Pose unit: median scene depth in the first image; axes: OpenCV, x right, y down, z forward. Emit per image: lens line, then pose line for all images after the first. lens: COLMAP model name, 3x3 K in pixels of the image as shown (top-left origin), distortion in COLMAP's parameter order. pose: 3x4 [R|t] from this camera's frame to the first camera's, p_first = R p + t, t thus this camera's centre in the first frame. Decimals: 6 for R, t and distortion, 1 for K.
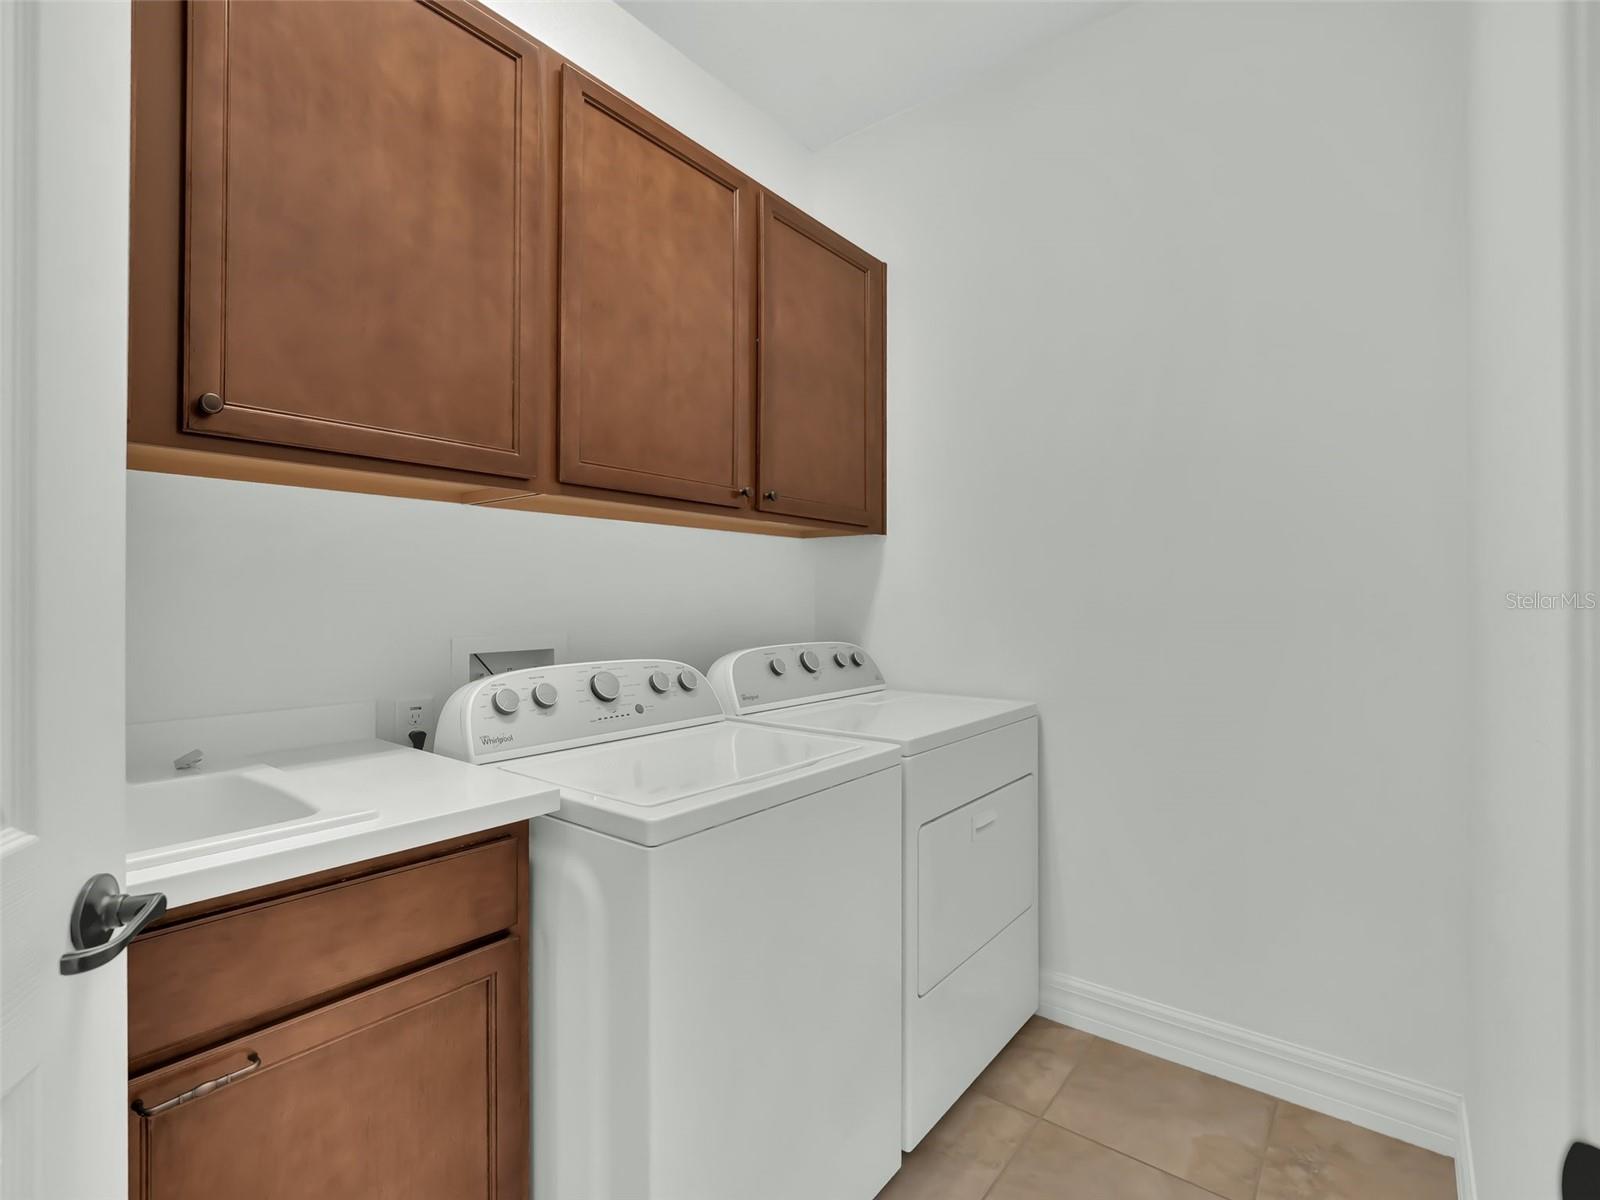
lens RADIAL K [[749.2, 0, 800.6], [0, 749.2, 604.5], [0, 0, 1]] dist [-0.023184, -0.000617]
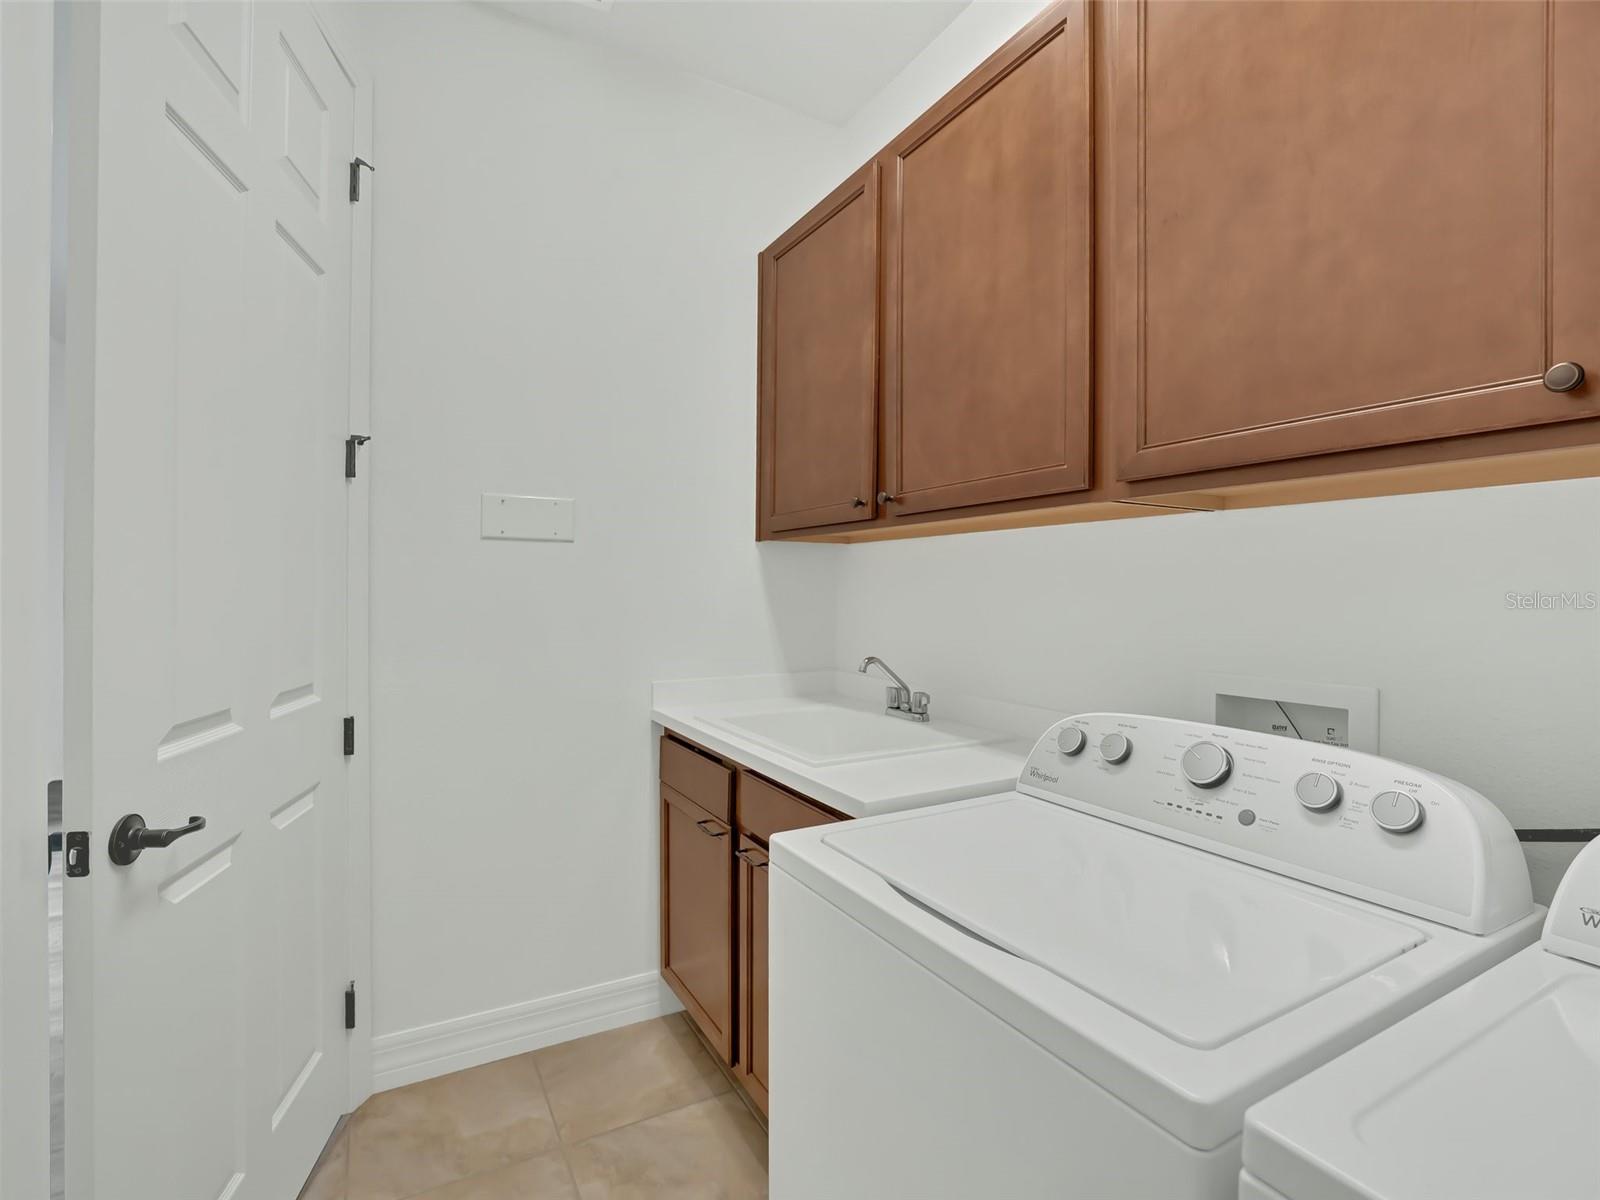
lens RADIAL K [[749.2, 0, 800.6], [0, 749.2, 604.5], [0, 0, 1]] dist [-0.023184, -0.000617]
pose [[-0.395141, 0.011465, -0.918549, 0.567027], [-0.011111, 0.999789, 0.017259, -0.048197], [0.918553, 0.017026, -0.394930, 1.059451]]
